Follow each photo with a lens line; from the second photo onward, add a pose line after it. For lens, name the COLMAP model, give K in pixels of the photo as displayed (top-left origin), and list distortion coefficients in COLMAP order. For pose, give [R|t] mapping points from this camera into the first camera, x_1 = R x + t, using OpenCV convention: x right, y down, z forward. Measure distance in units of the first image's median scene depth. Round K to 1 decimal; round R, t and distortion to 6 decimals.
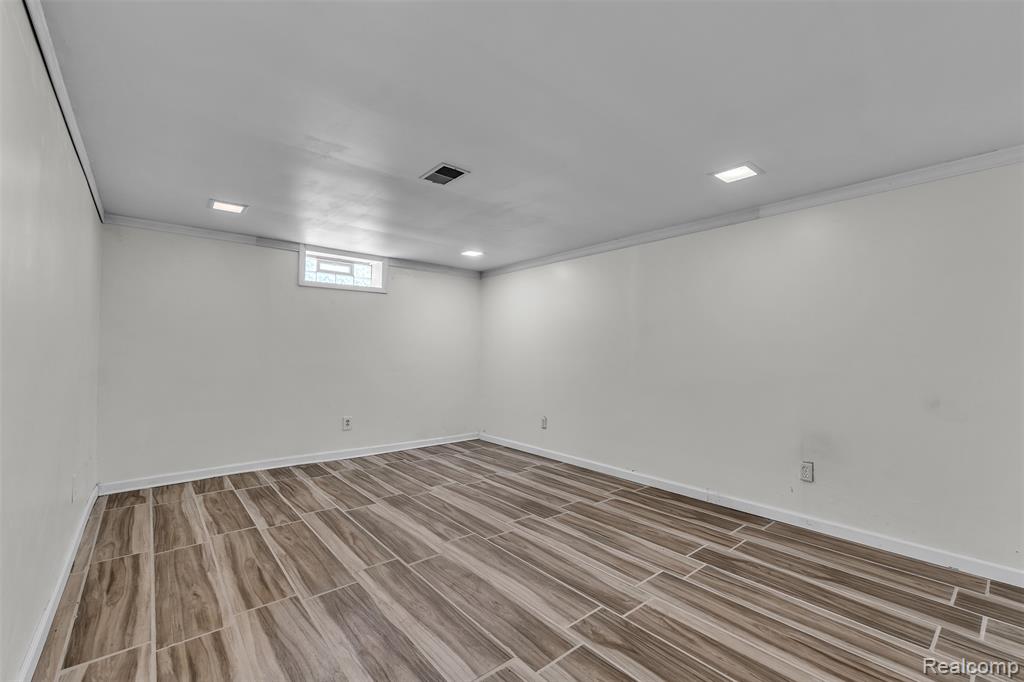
lens RADIAL K [[451.2, 0, 512.0], [0, 451.2, 341.0], [0, 0, 1]] dist [-0.000753, -0.000141]
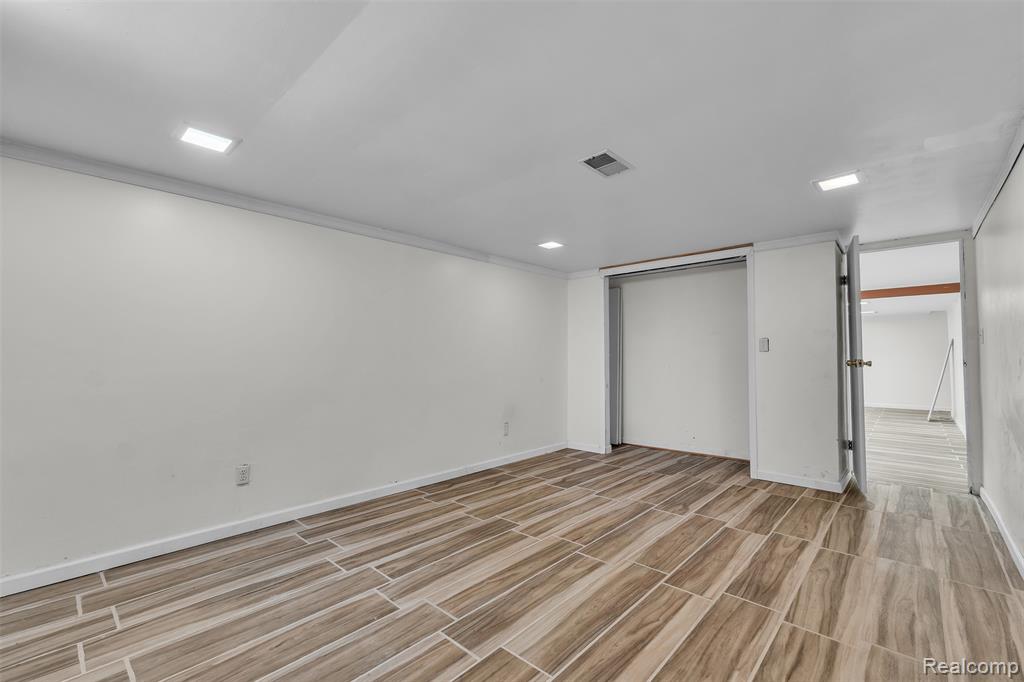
lens RADIAL K [[451.2, 0, 512.0], [0, 451.2, 341.0], [0, 0, 1]] dist [-0.000753, -0.000141]
pose [[-0.163403, 0.025776, 0.986223, -0.980700], [-0.026159, 0.999194, -0.030449, 0.022749], [-0.986213, -0.030774, -0.162597, 1.280530]]
